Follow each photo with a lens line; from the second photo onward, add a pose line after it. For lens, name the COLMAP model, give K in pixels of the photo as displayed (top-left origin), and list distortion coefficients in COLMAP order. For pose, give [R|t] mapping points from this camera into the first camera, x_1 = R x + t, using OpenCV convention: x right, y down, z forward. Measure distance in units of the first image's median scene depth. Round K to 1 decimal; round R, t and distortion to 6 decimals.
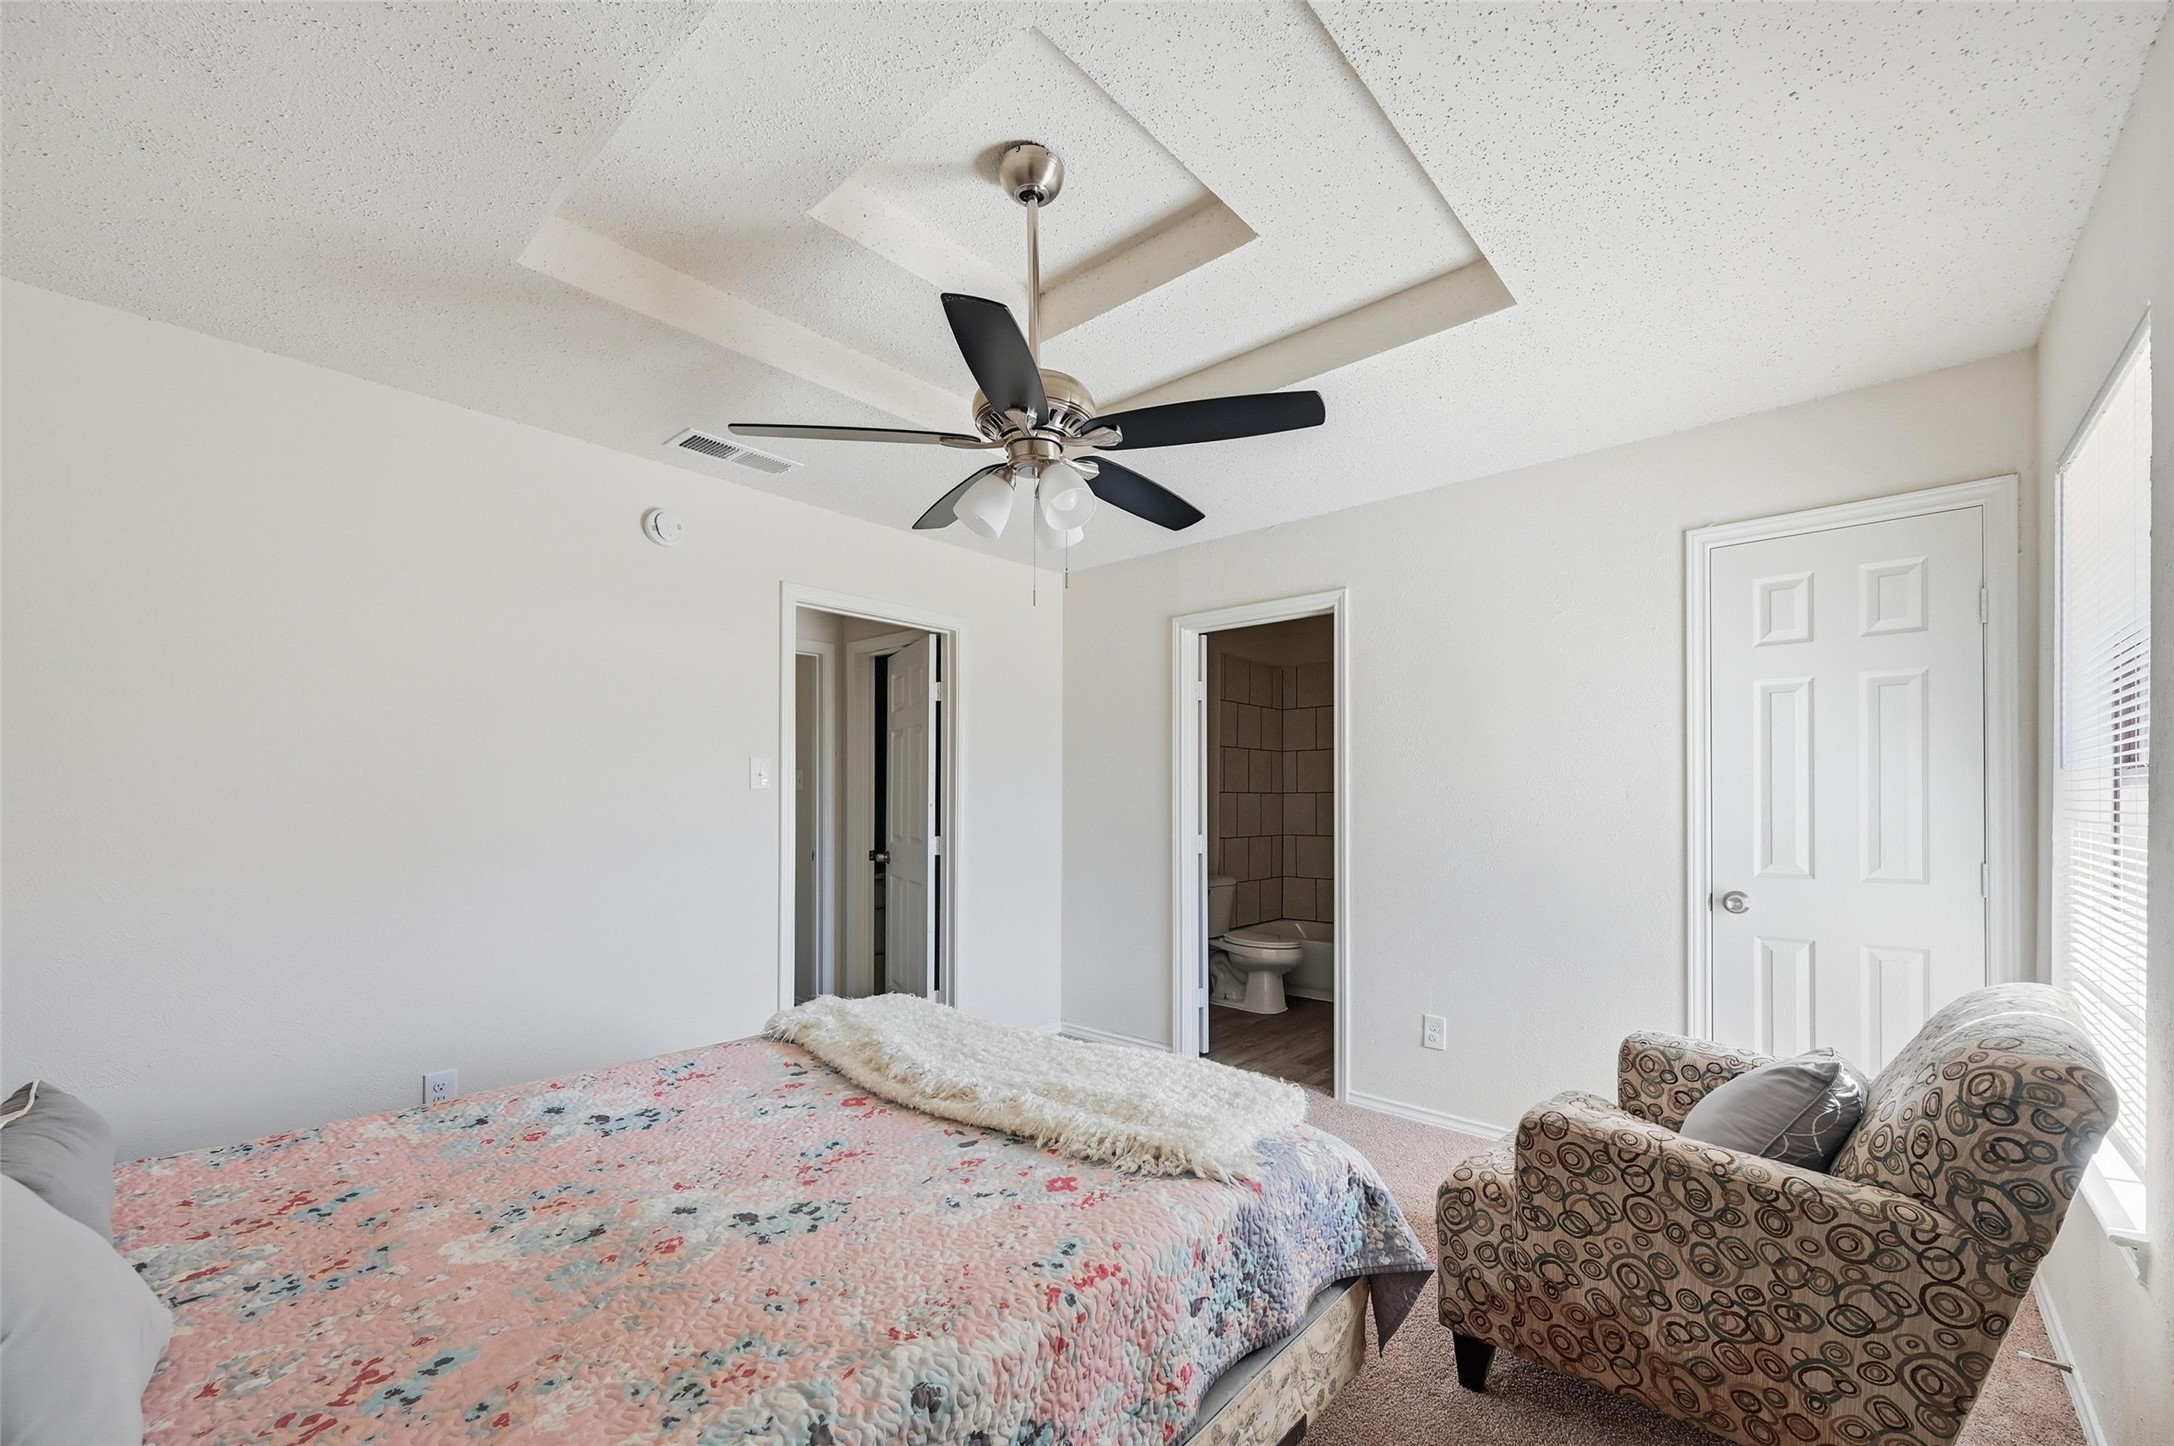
lens RADIAL K [[863.2, 0, 1089.1], [0, 863.2, 778.4], [0, 0, 1]] dist [-0.001614, -0.000110]
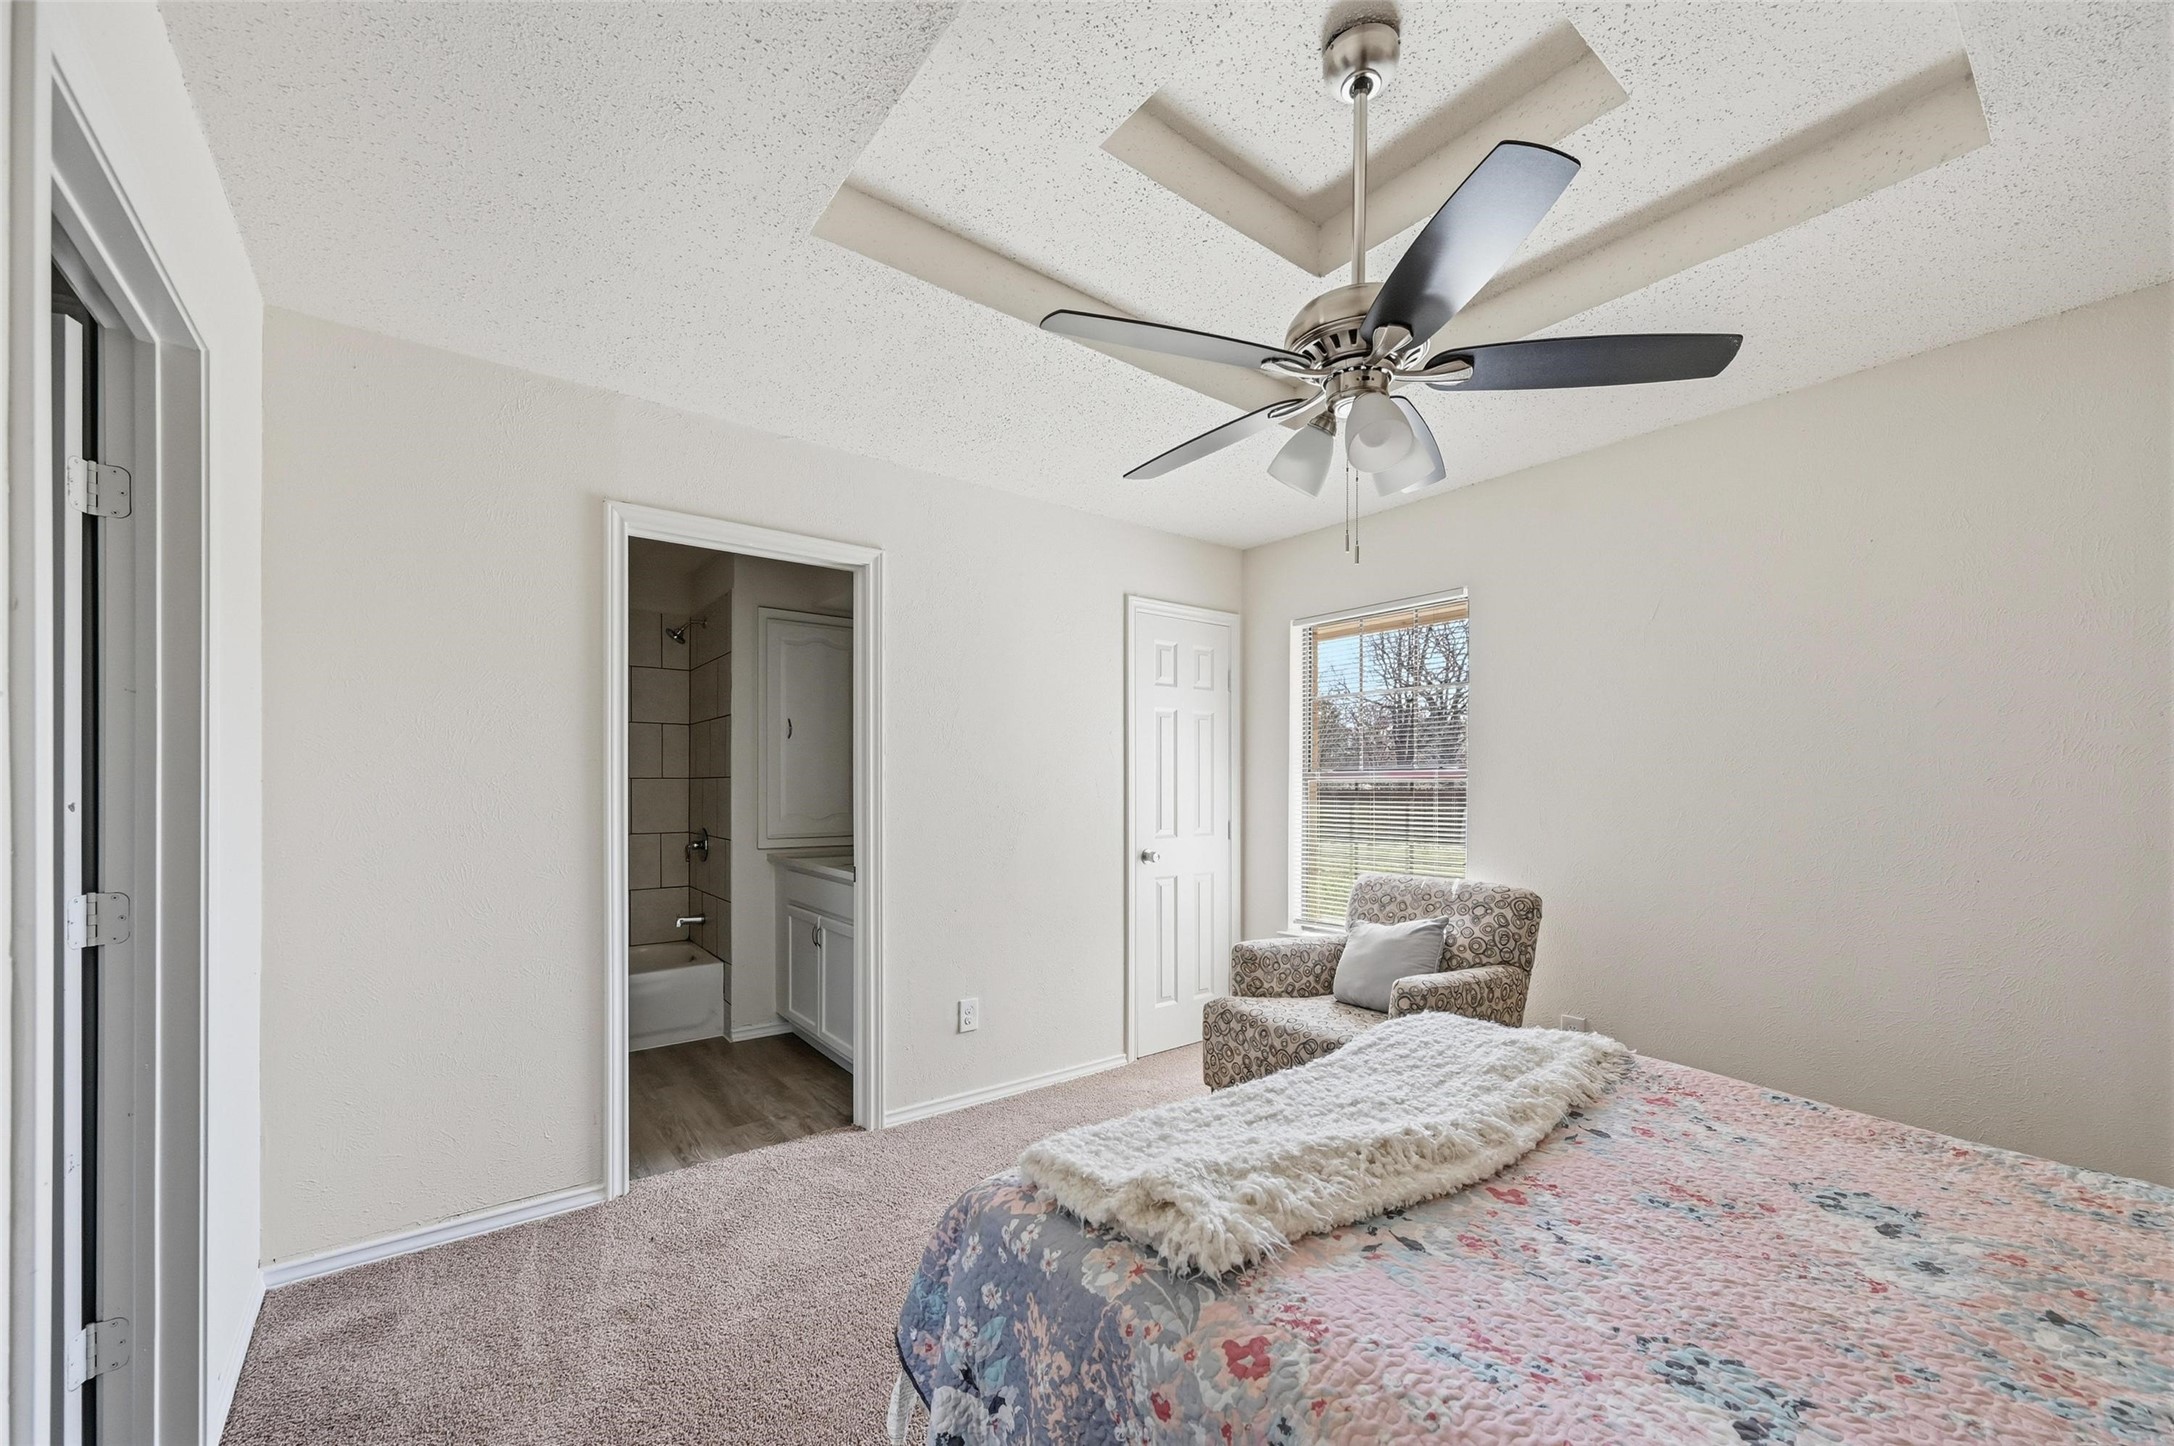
lens RADIAL K [[848.7, 0, 1128.2], [0, 848.7, 787.2], [0, 0, 1]] dist [0.000209, 0.000284]
pose [[0.160766, -0.000129, 0.986993, -1.091031], [-0.022535, 0.999739, 0.003801, 0.029368], [-0.986735, -0.022853, 0.160721, 1.267935]]
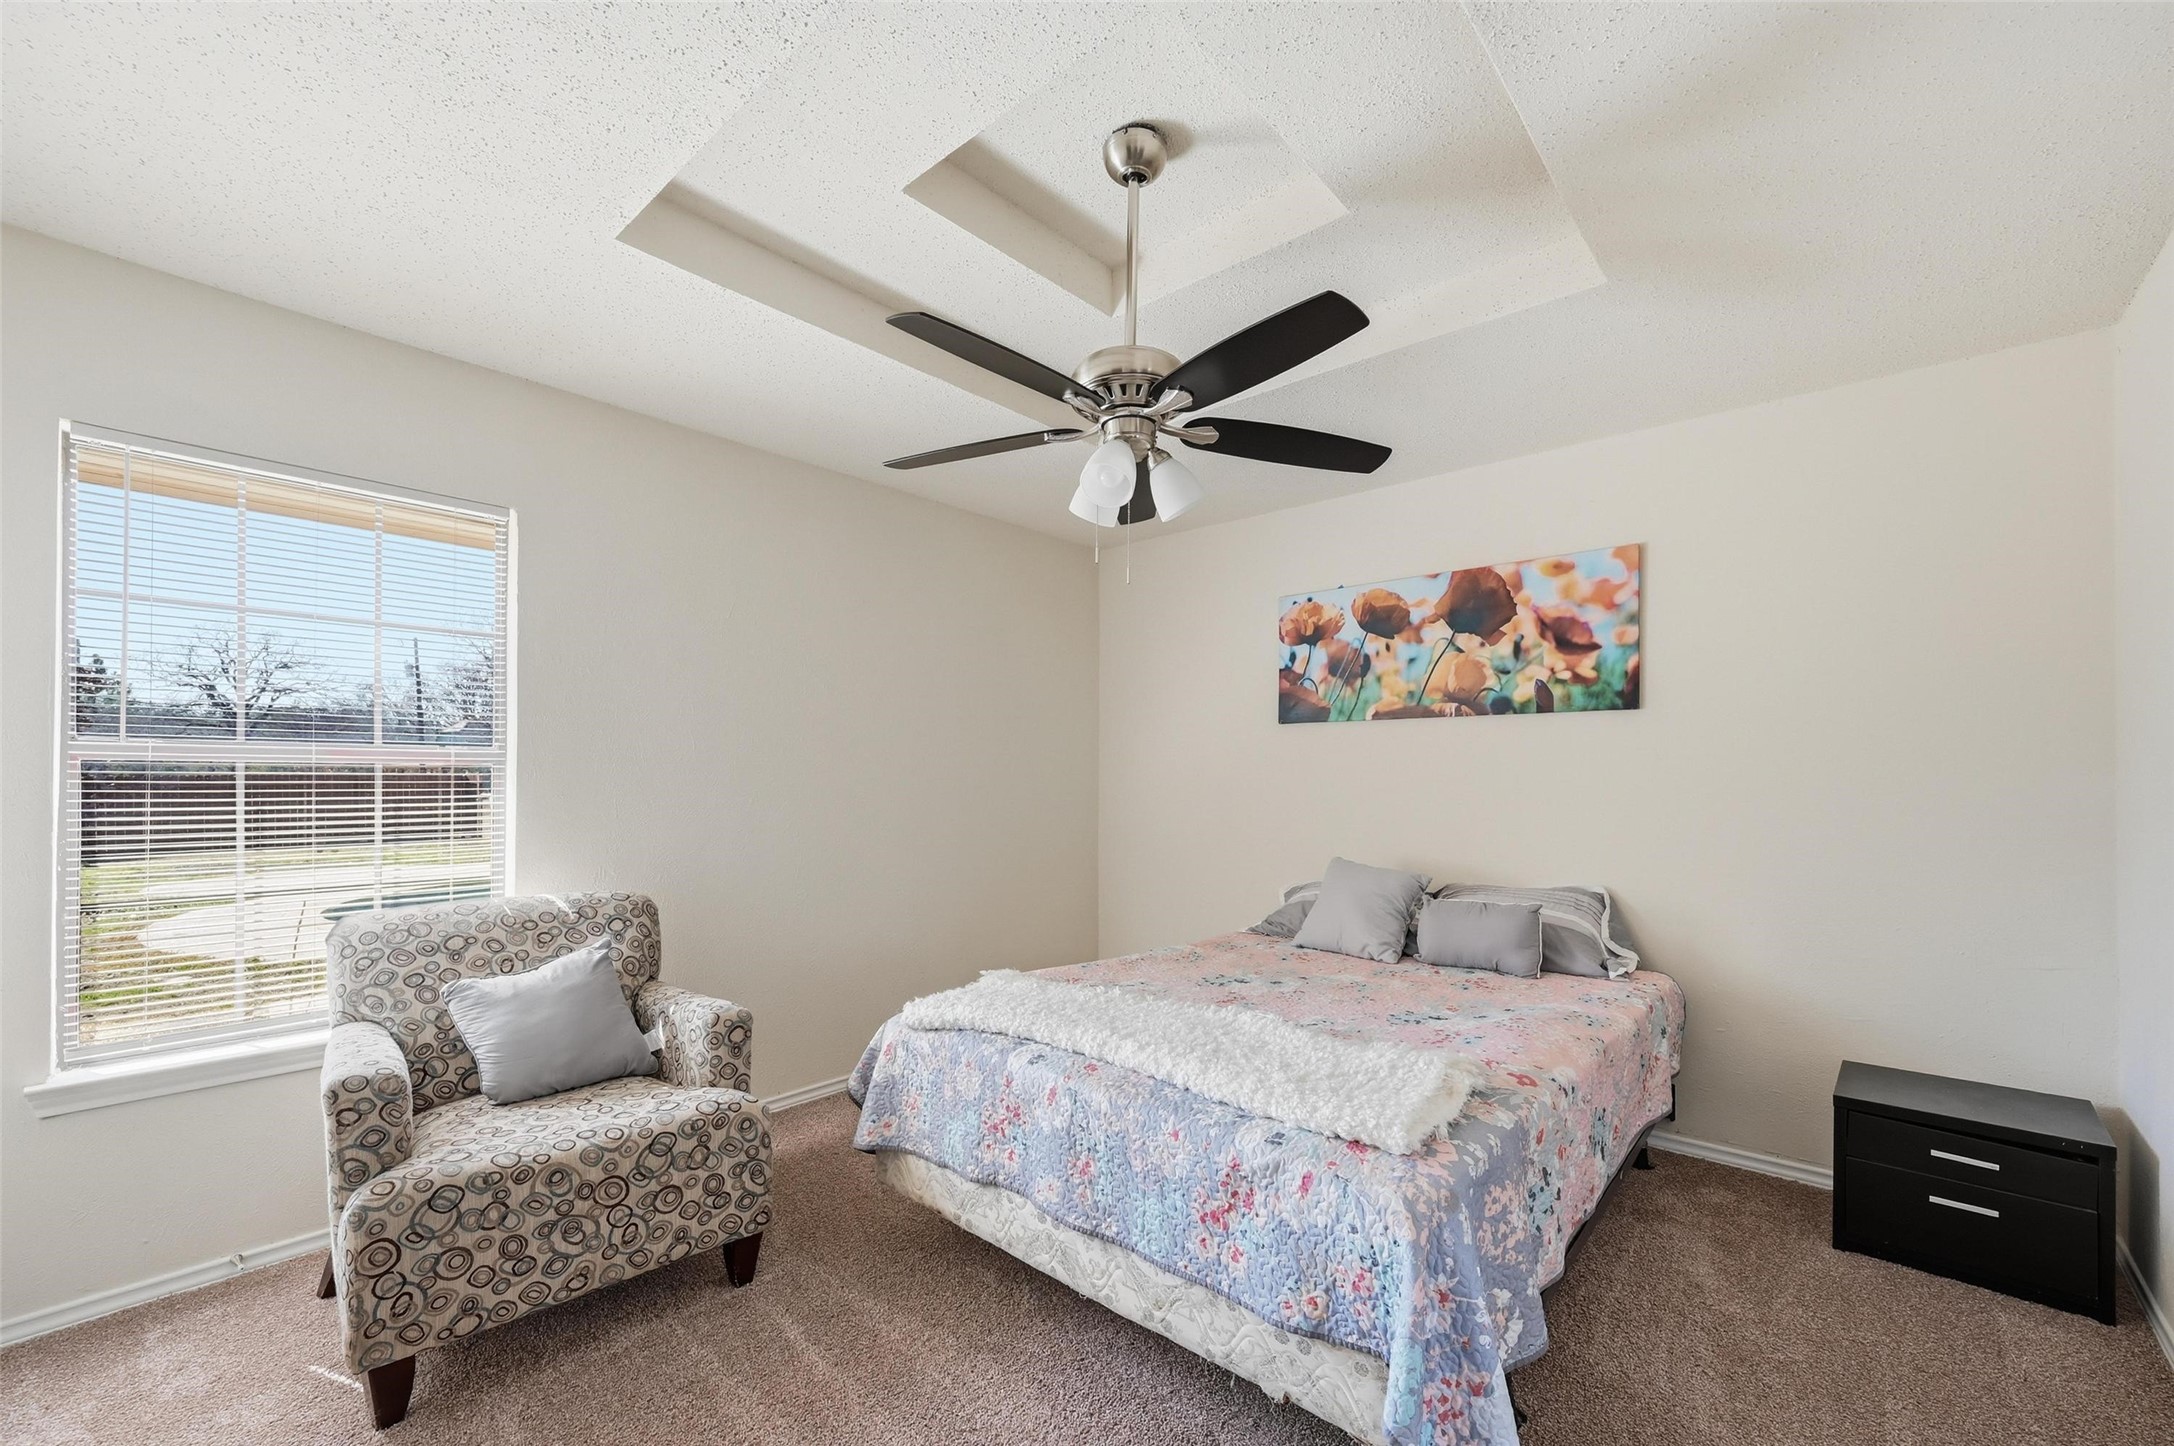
lens RADIAL K [[863.2, 0, 1089.1], [0, 863.2, 778.4], [0, 0, 1]] dist [-0.001614, -0.000110]
pose [[-0.999913, -0.005588, 0.011976, -0.038176], [-0.005840, 0.999761, -0.021072, 0.051145], [-0.011855, -0.021141, -0.999706, 2.321913]]
